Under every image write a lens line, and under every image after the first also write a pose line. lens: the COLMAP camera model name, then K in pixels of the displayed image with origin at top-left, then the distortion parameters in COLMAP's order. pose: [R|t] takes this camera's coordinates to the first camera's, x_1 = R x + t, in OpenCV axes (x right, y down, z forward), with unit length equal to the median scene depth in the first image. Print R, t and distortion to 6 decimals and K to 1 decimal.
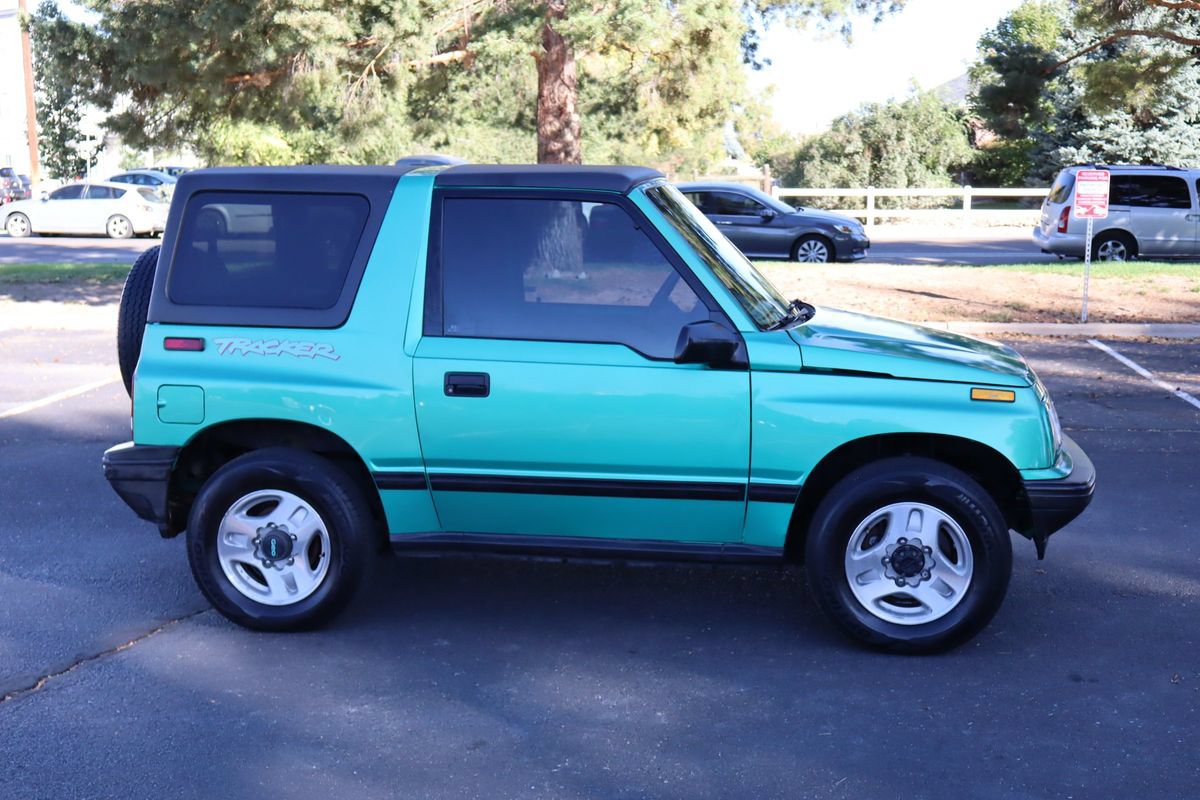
lens RADIAL K [[1481.1, 0, 600.0], [0, 1481.1, 400.0], [0, 0, 1]] dist [0.003170, -0.015368]
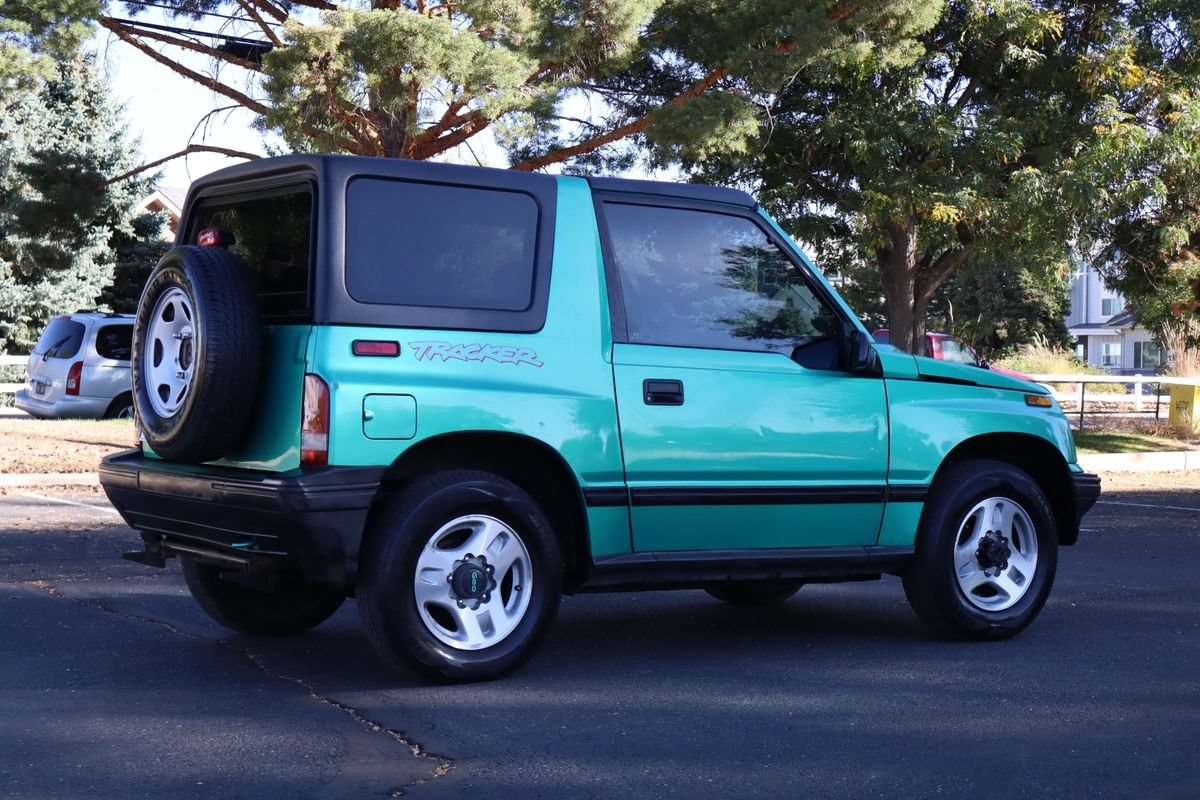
lens RADIAL K [[2076.9, 0, 600.0], [0, 2076.9, 400.0], [0, 0, 1]] dist [0.012498, 0.050337]
pose [[0.746385, 0.010679, 0.665428, -0.991300], [0.079865, 0.991208, -0.105489, 0.129814], [-0.660704, 0.131880, 0.738971, 0.034000]]
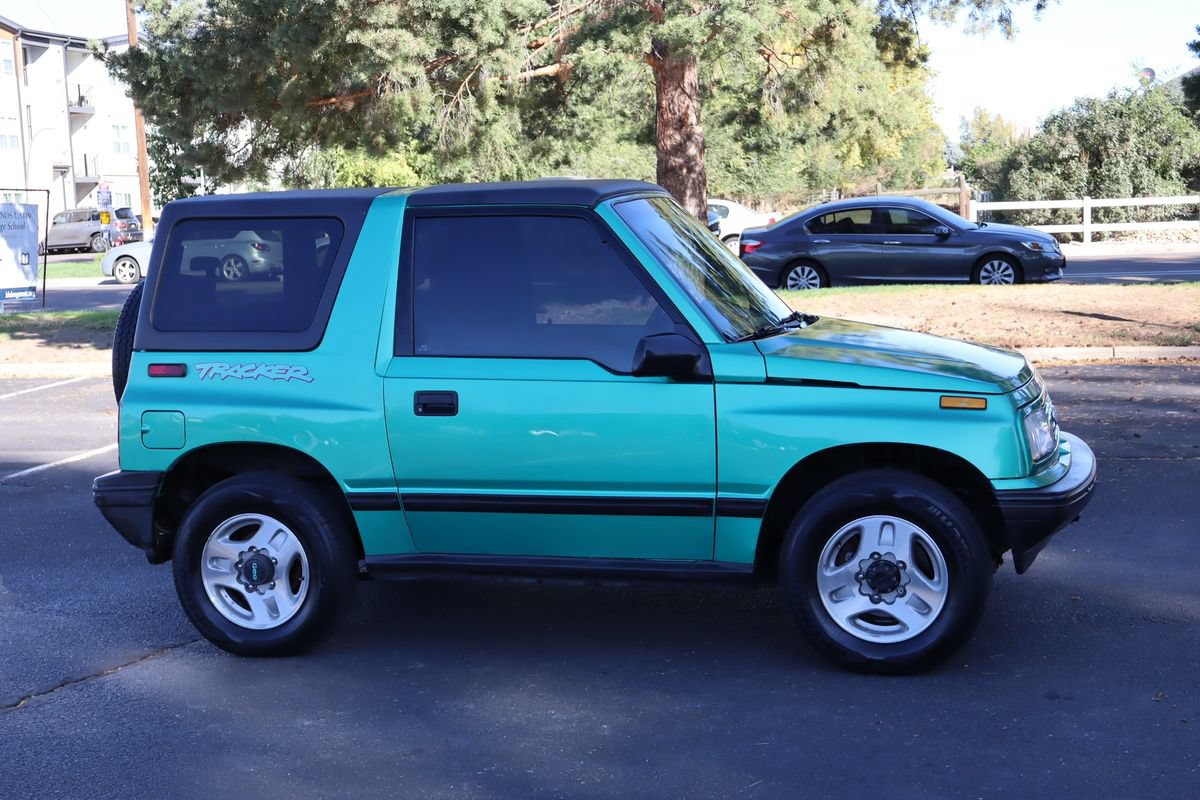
lens RADIAL K [[1733.5, 0, 600.0], [0, 1733.5, 400.0], [0, 0, 1]] dist [-0.000369, 0.028084]
pose [[0.992732, -0.019556, -0.118746, 0.154325], [0.015428, 0.999248, -0.035583, 0.029570], [0.119352, 0.033492, 0.992287, -0.139564]]
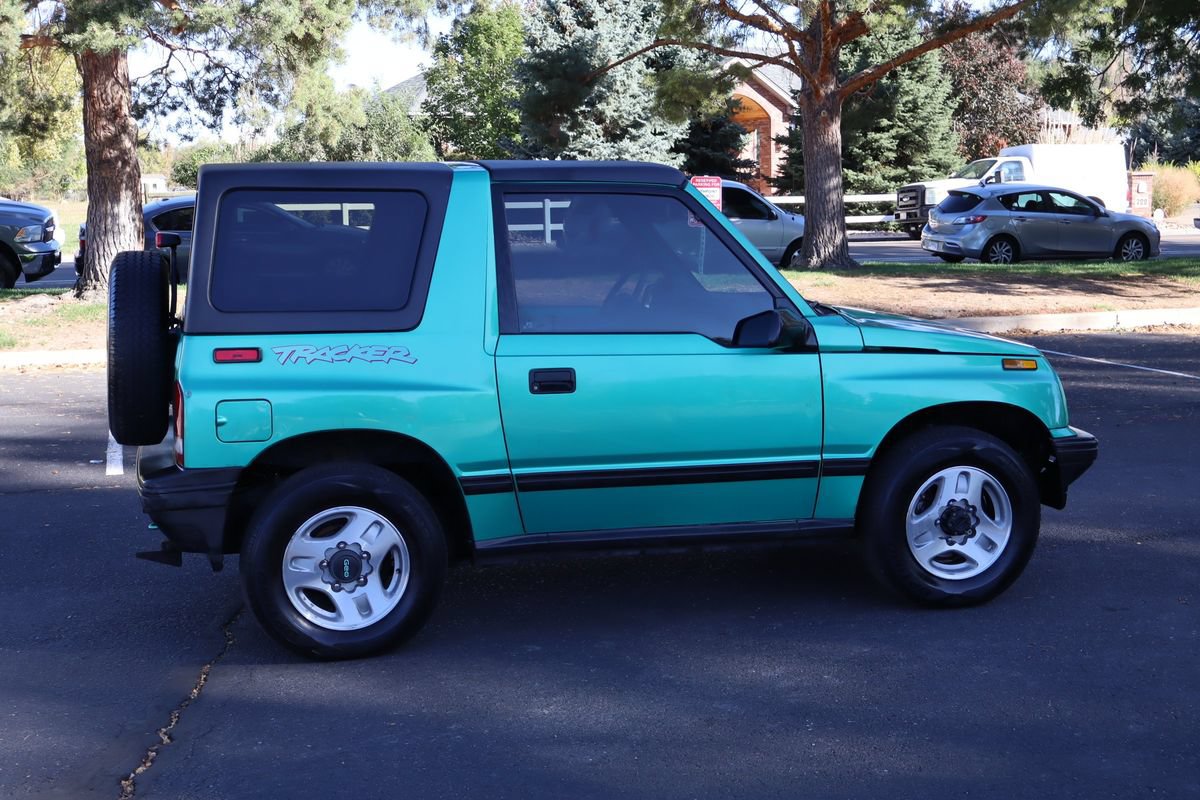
lens RADIAL K [[1646.4, 0, 600.0], [0, 1646.4, 400.0], [0, 0, 1]] dist [0.002144, 0.005368]
pose [[0.924908, -0.055674, 0.376092, -0.462426], [0.065034, 0.997808, -0.012229, 0.017035], [-0.374587, 0.035769, 0.926502, -0.025349]]
